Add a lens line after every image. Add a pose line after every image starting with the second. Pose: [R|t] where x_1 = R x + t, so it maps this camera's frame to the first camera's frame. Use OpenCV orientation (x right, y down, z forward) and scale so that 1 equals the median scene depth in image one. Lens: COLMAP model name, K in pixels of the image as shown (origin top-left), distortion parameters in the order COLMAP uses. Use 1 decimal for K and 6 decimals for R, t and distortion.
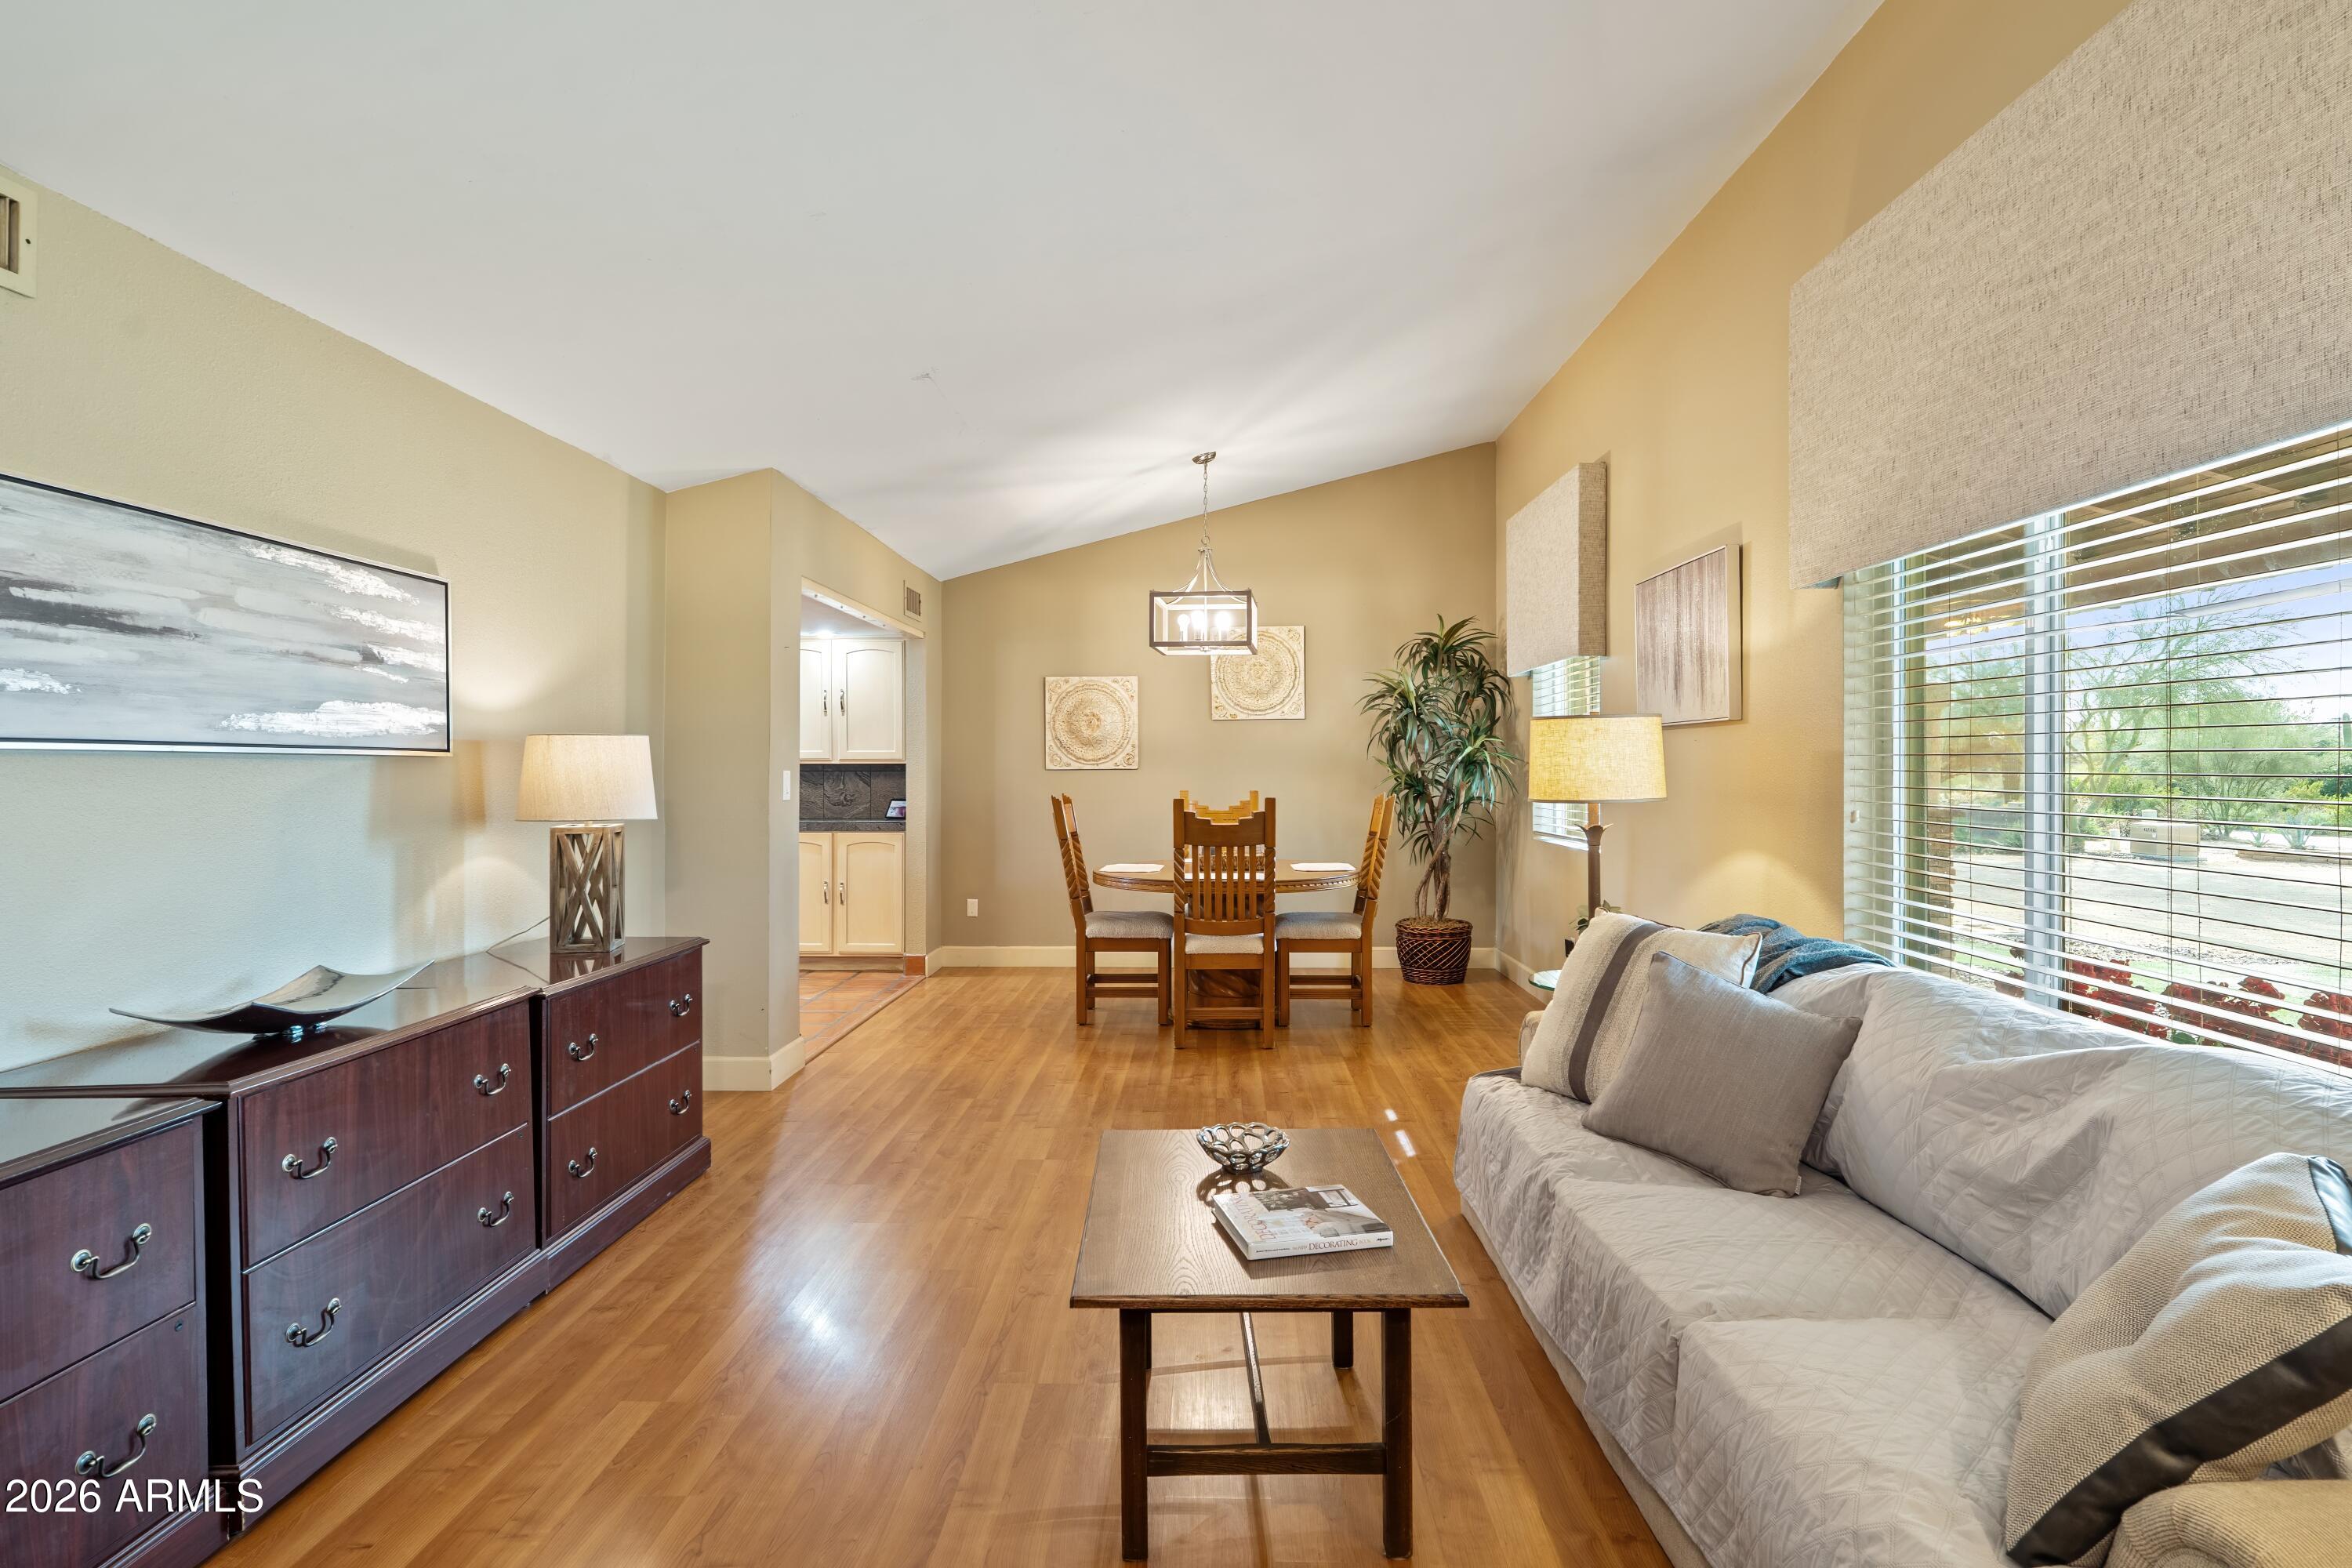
lens RADIAL K [[1226.4, 0, 1173.0], [0, 1226.4, 760.9], [0, 0, 1]] dist [-0.001789, -0.000392]
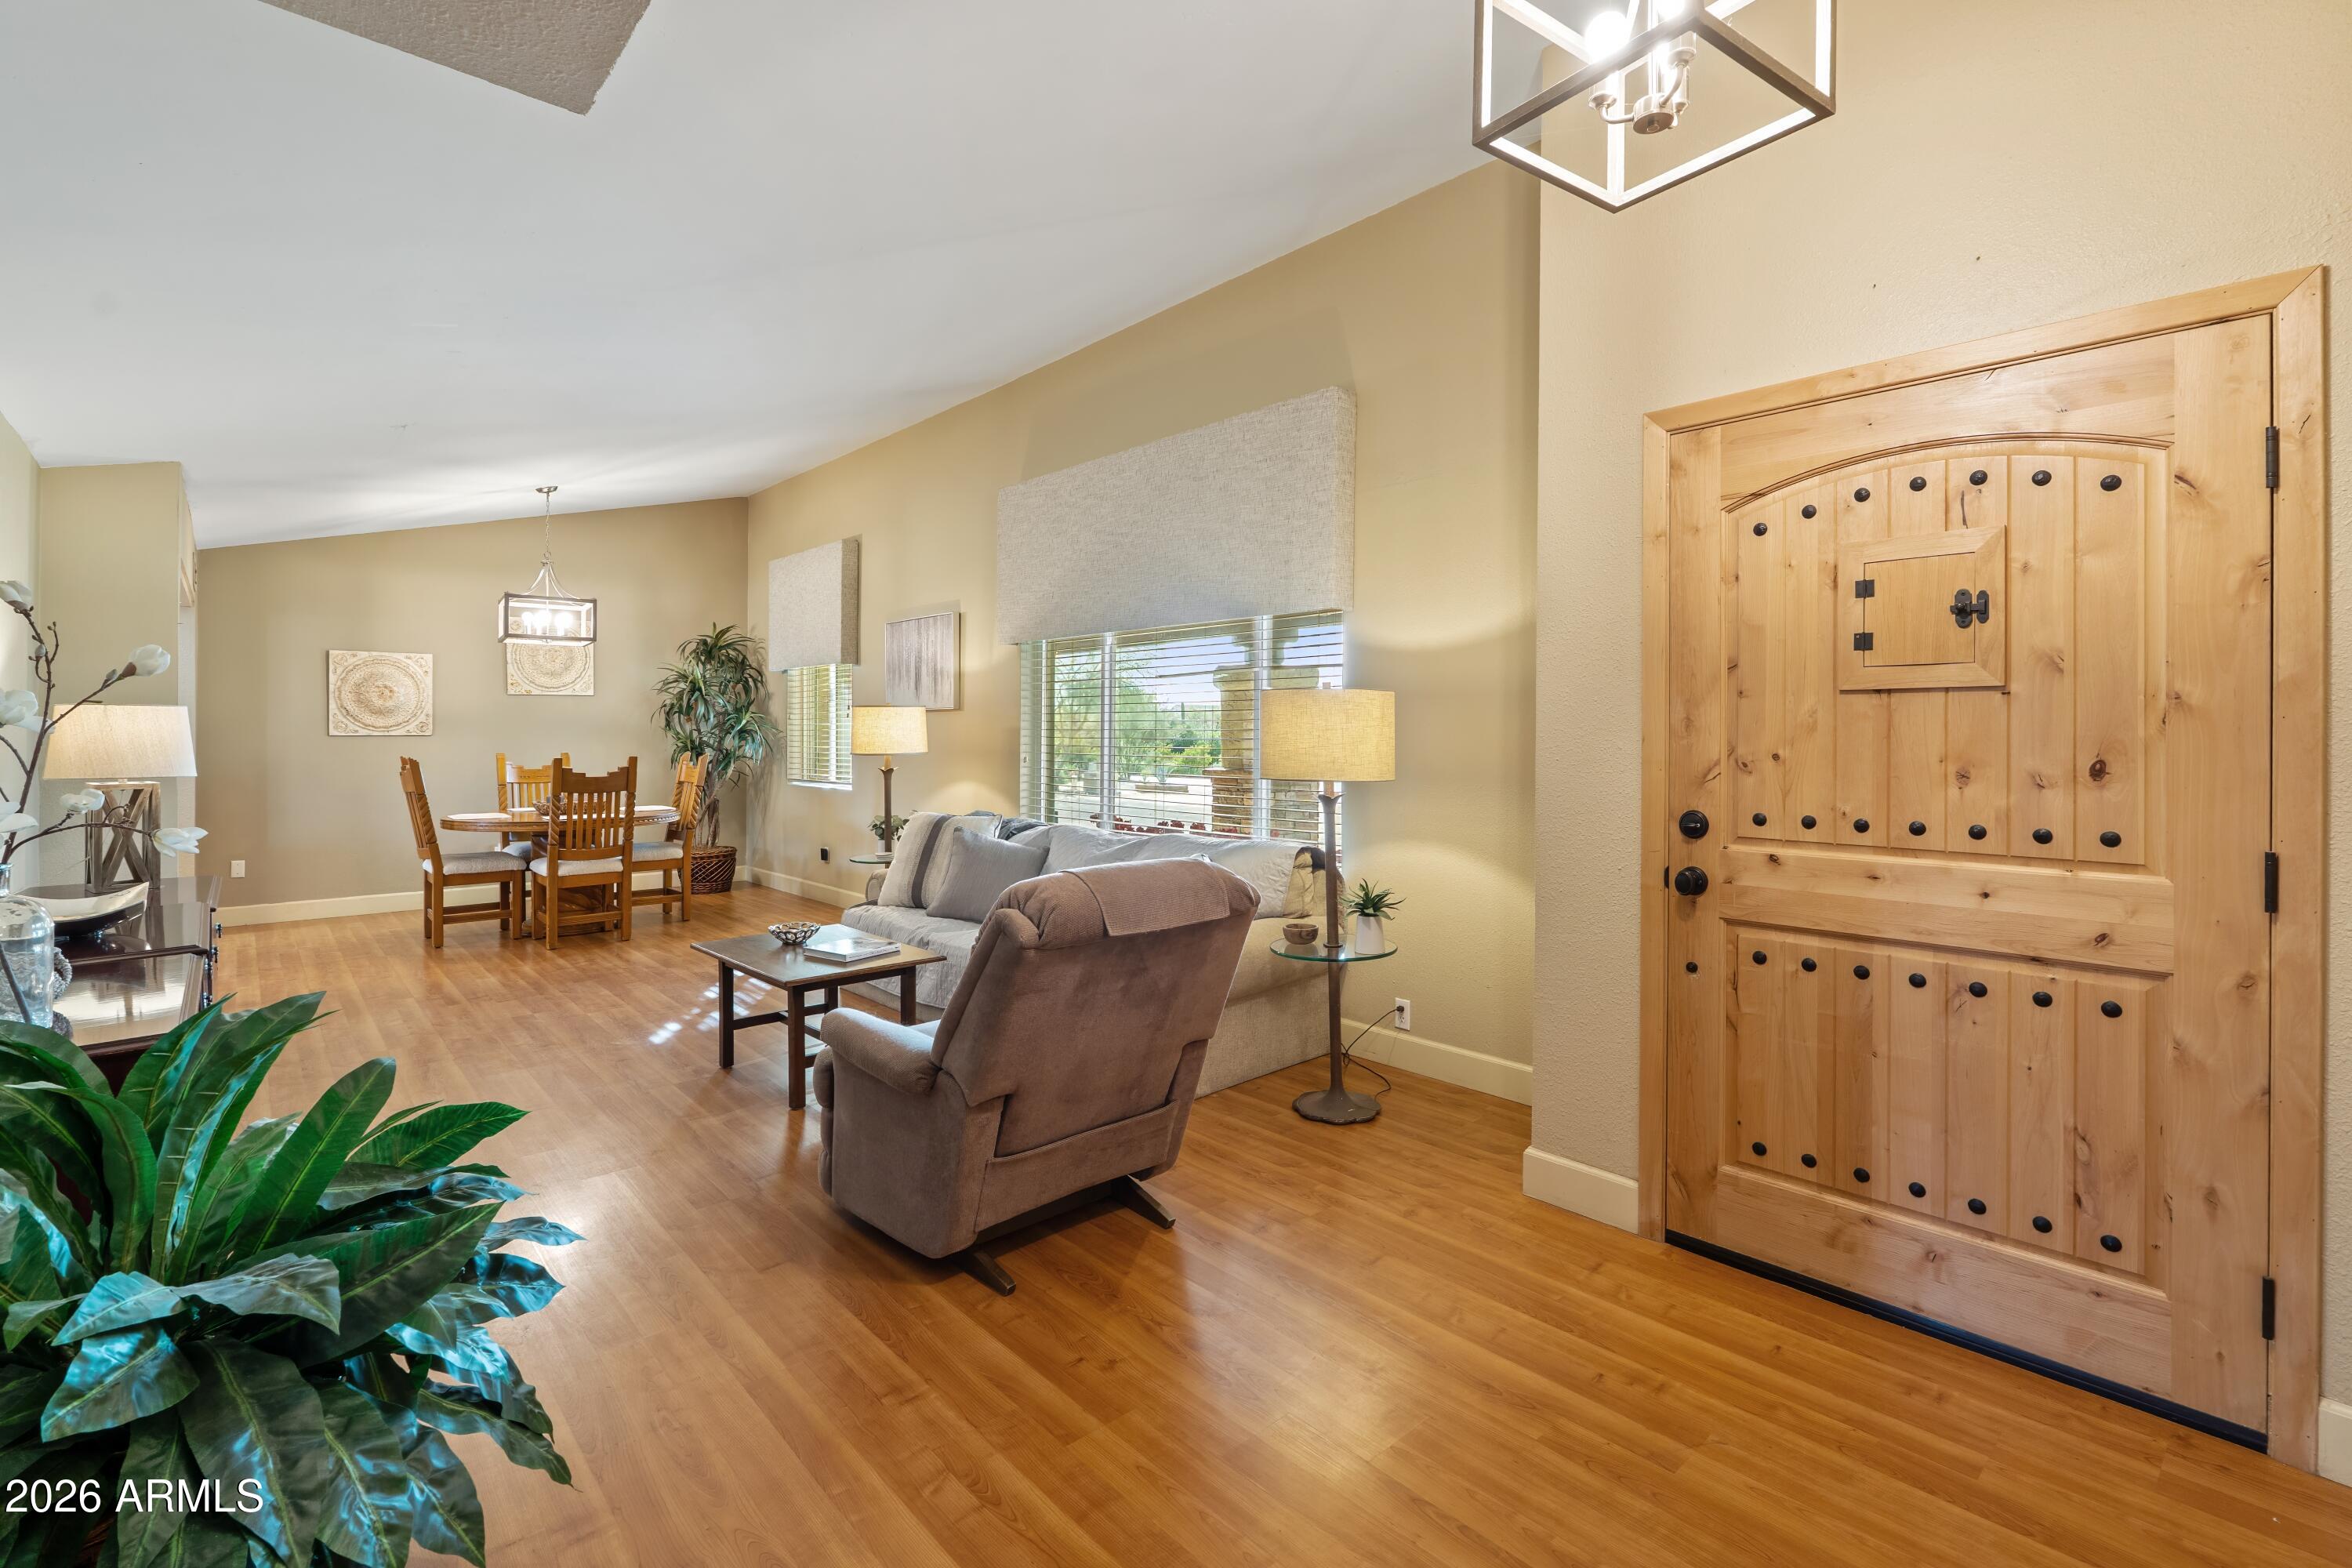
lens RADIAL K [[1054.0, 0, 1173.3], [0, 1054.0, 767.1], [0, 0, 1]] dist [-0.007248, 0.000249]
pose [[0.725617, -0.018774, 0.687842, -0.248895], [-0.005611, 0.999433, 0.033198, -0.000366], [-0.688076, -0.027949, 0.725101, -0.230880]]
